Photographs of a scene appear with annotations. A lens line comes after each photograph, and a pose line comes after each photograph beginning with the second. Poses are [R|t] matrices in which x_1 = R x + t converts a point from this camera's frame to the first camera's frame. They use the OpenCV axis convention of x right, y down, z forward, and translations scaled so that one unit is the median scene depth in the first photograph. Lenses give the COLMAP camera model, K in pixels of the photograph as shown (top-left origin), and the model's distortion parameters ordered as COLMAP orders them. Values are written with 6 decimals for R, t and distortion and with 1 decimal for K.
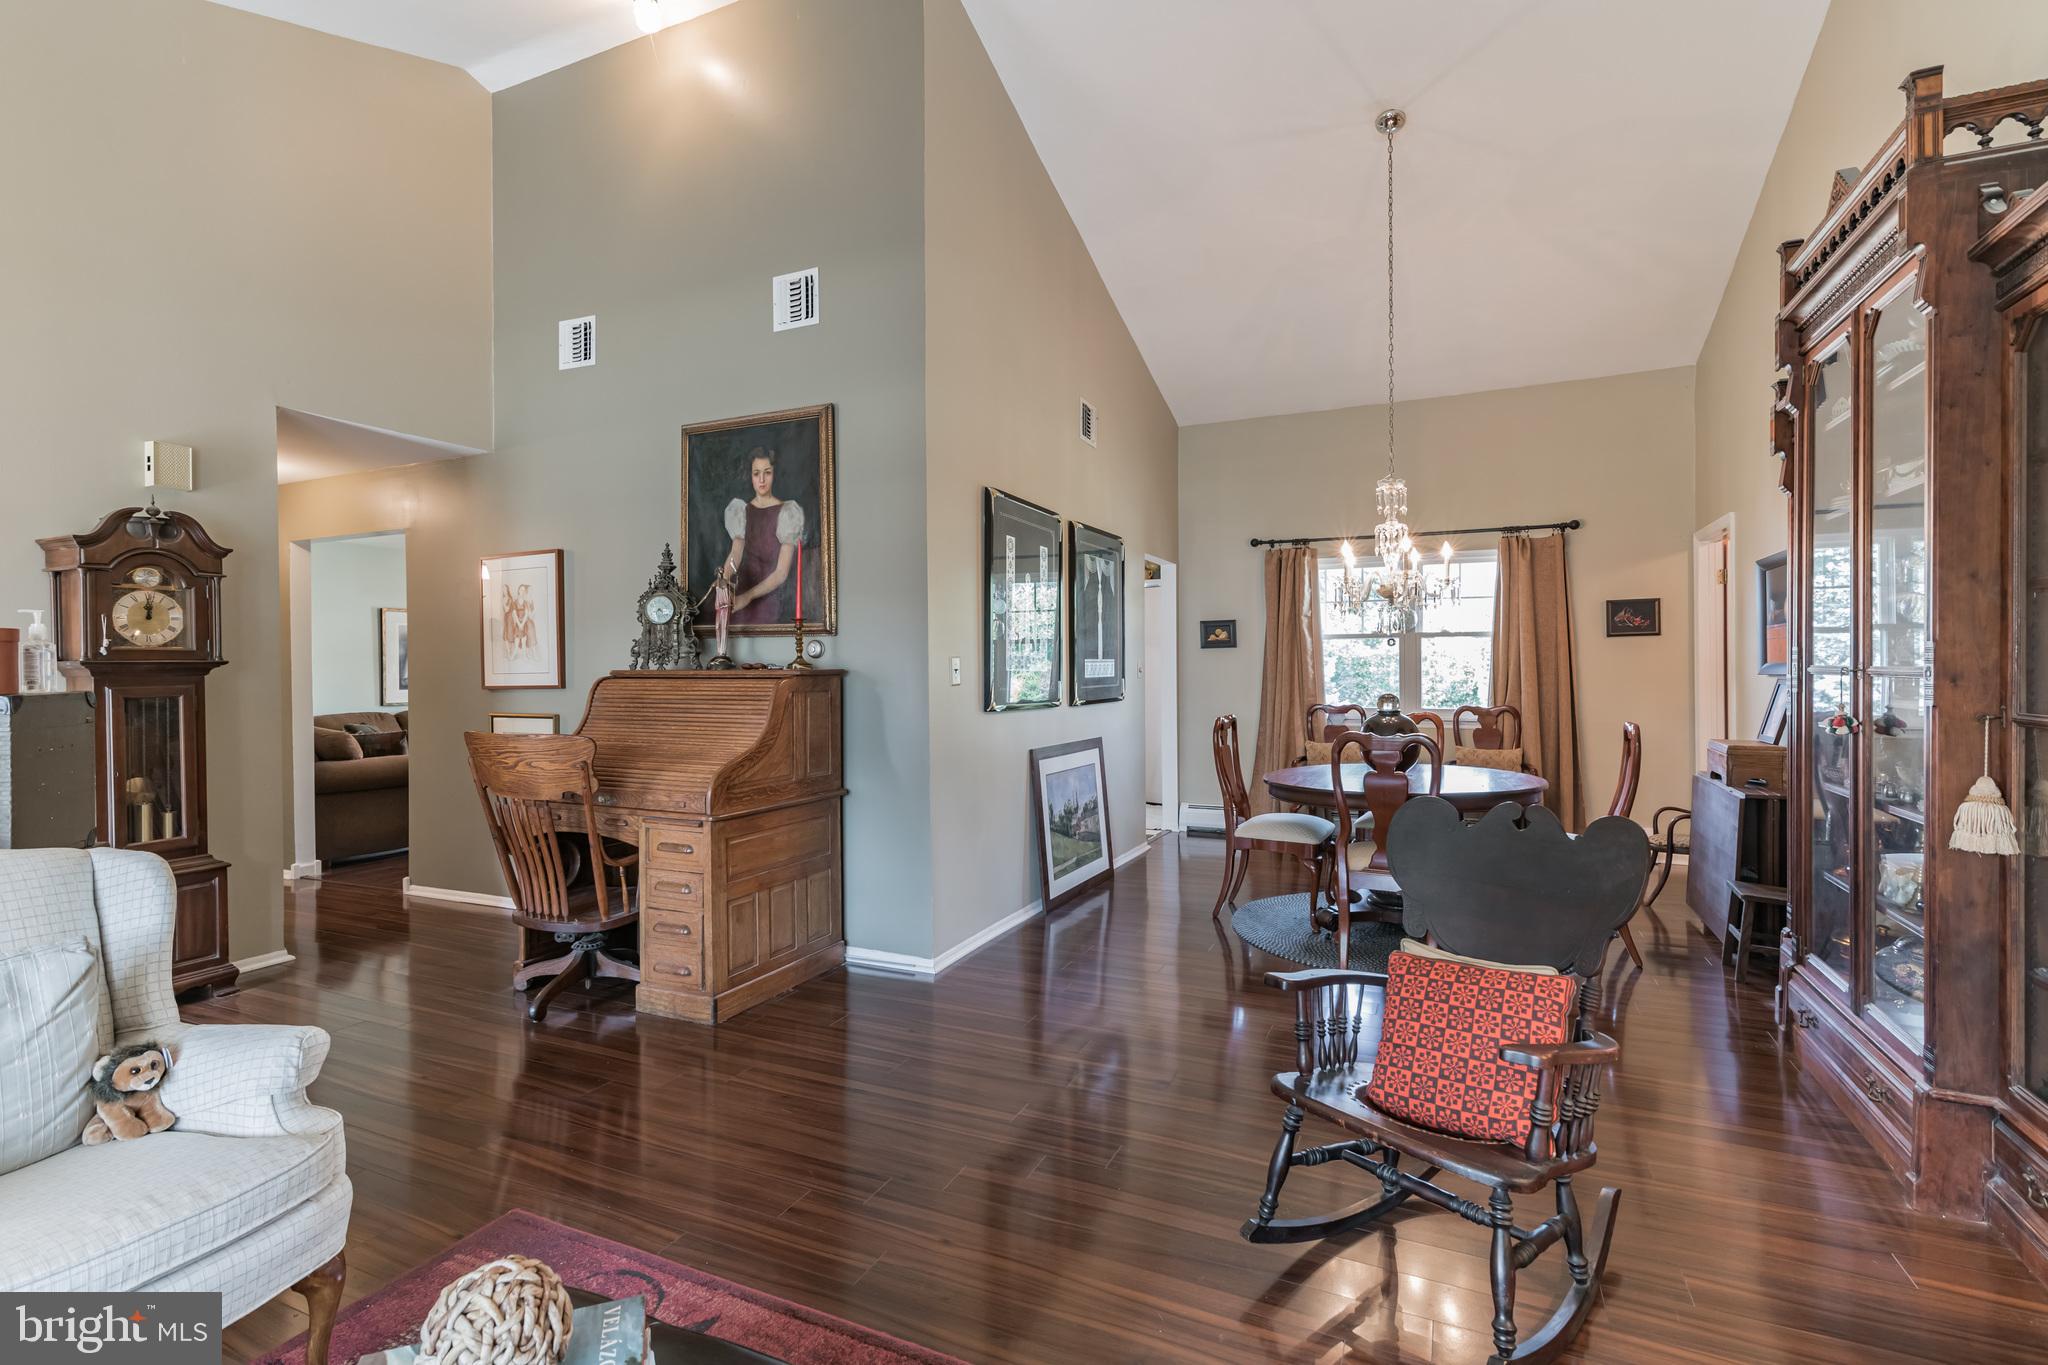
lens RADIAL K [[944.9, 0, 1015.4], [0, 944.9, 677.6], [0, 0, 1]] dist [0.013109, -0.000977]
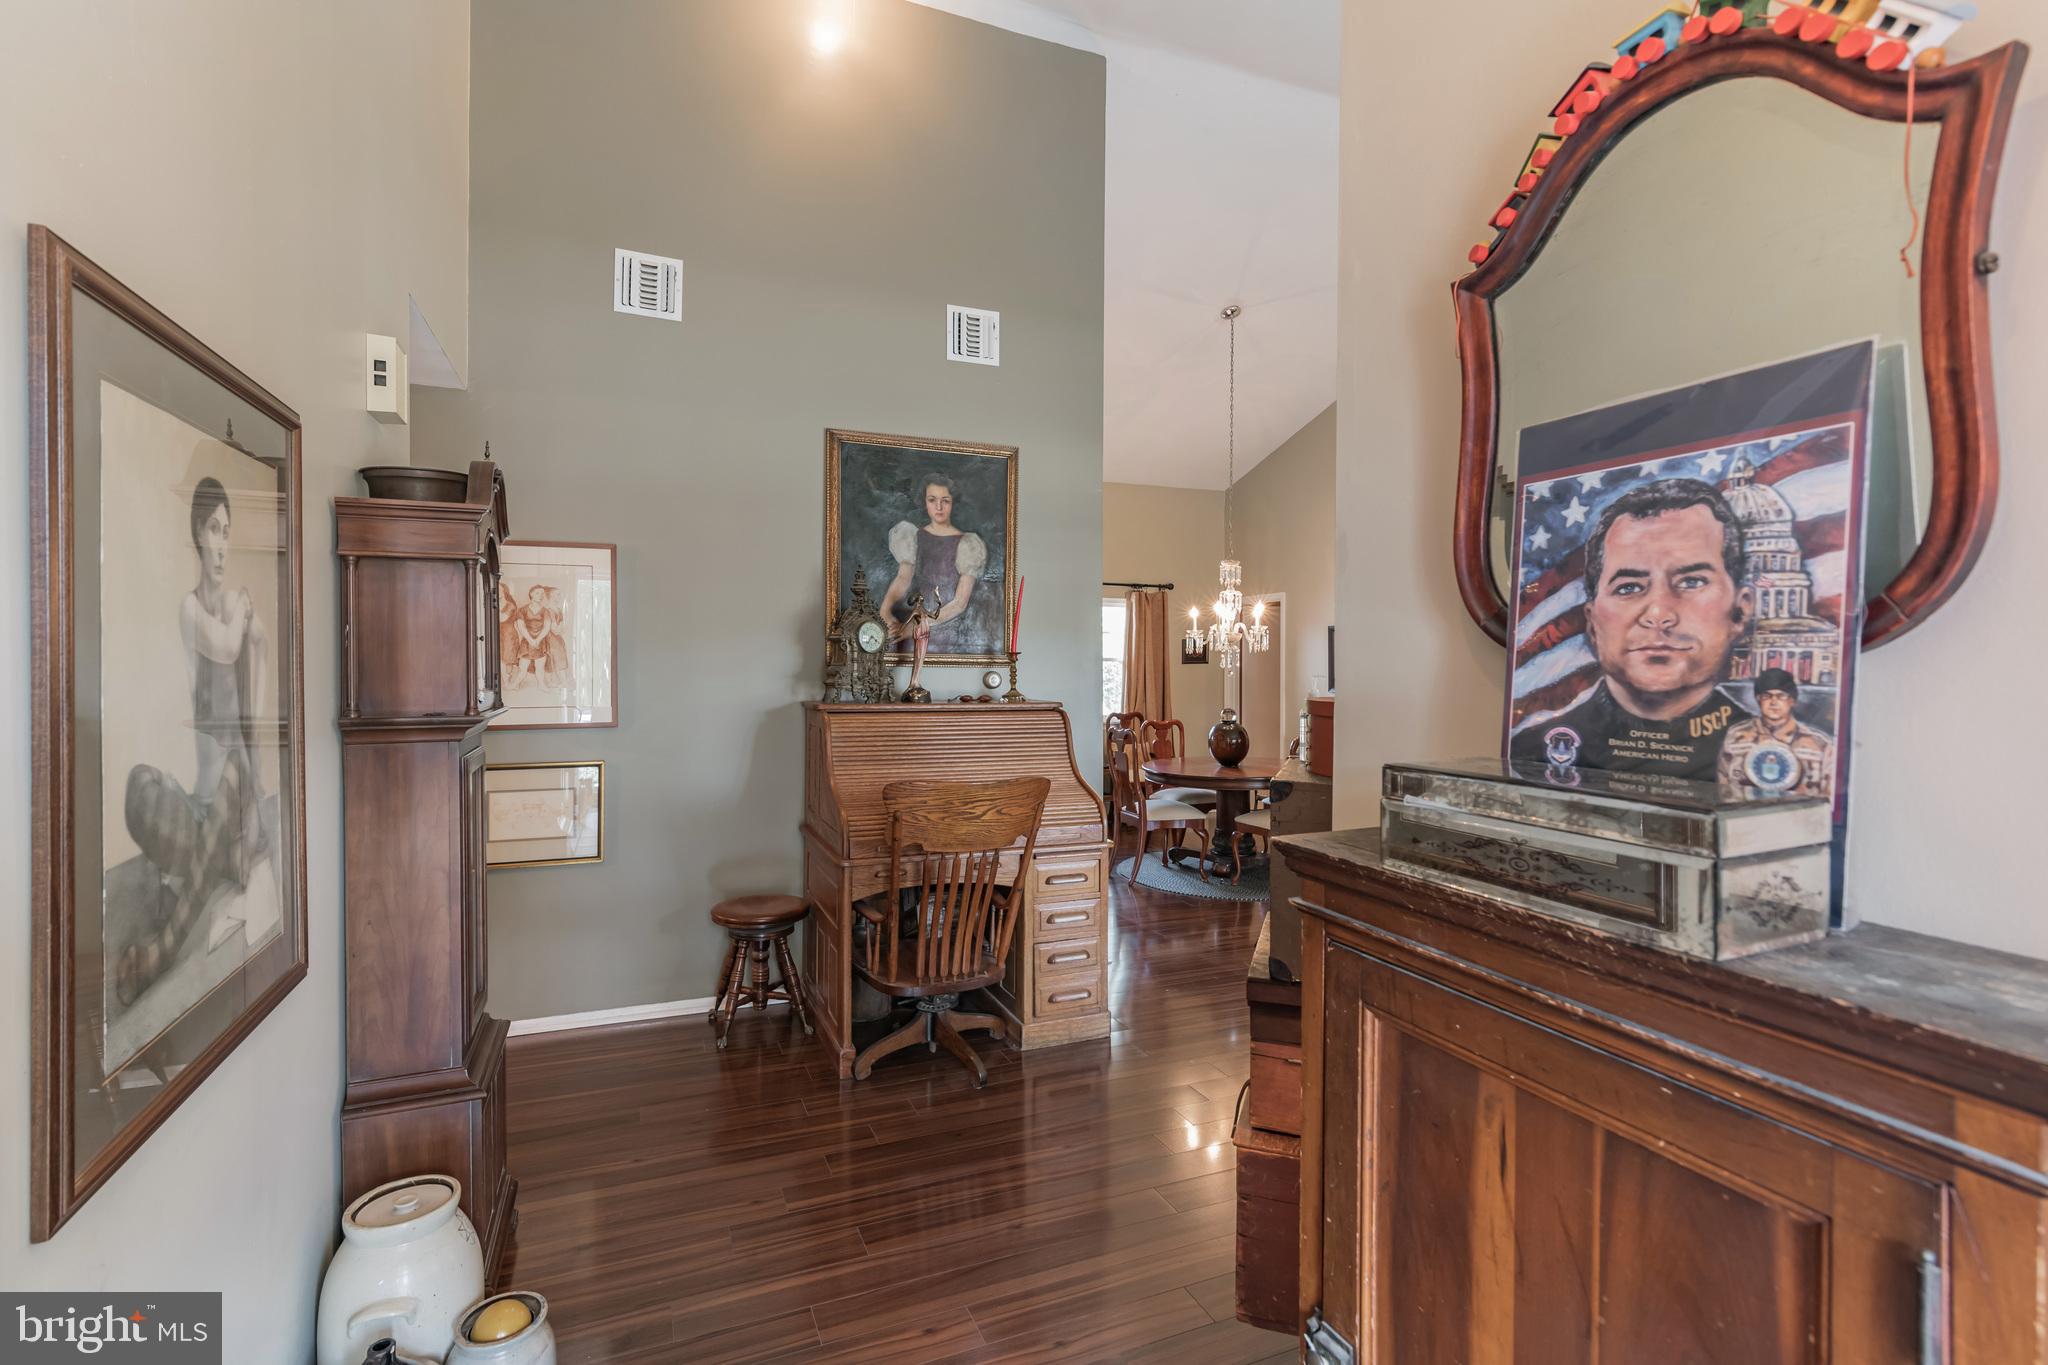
lens RADIAL K [[944.9, 0, 1012.1], [0, 944.9, 673.0], [0, 0, 1]] dist [0.013109, -0.000977]
pose [[0.661681, 0.000338, 0.749786, -0.839812], [-0.001483, 0.999999, 0.000858, -0.033010], [-0.749784, -0.001680, 0.661680, 0.254622]]
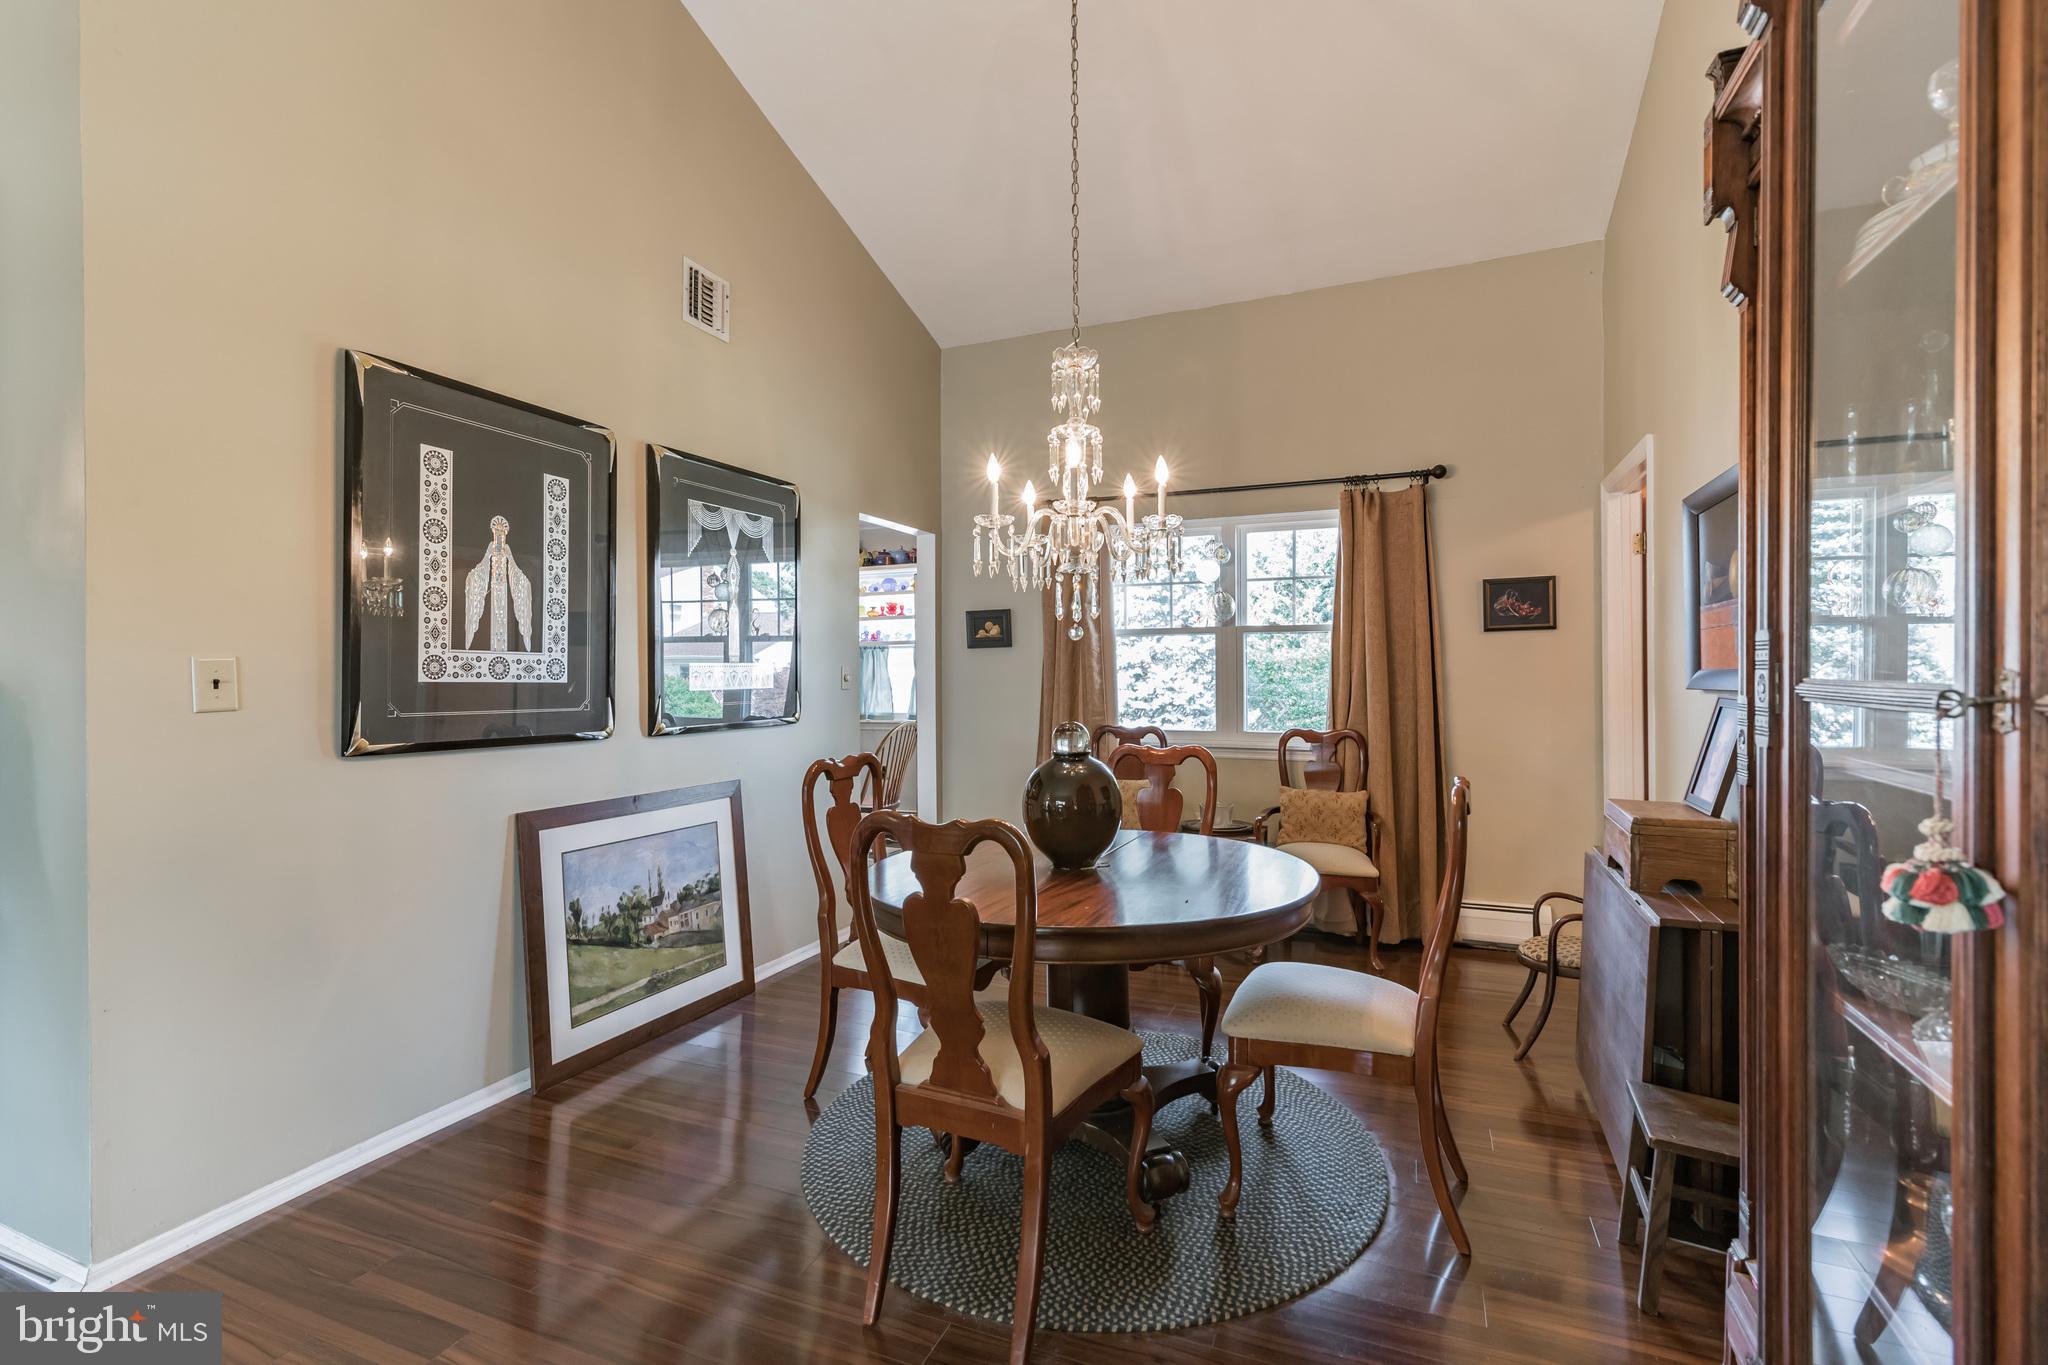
lens RADIAL K [[944.9, 0, 1027.8], [0, 944.9, 681.3], [0, 0, 1]] dist [0.013109, -0.000977]
pose [[0.998839, -0.000597, 0.048165, 0.308260], [0.000609, 1.000000, -0.000235, -0.007265], [-0.048164, 0.000264, 0.998839, 0.386317]]
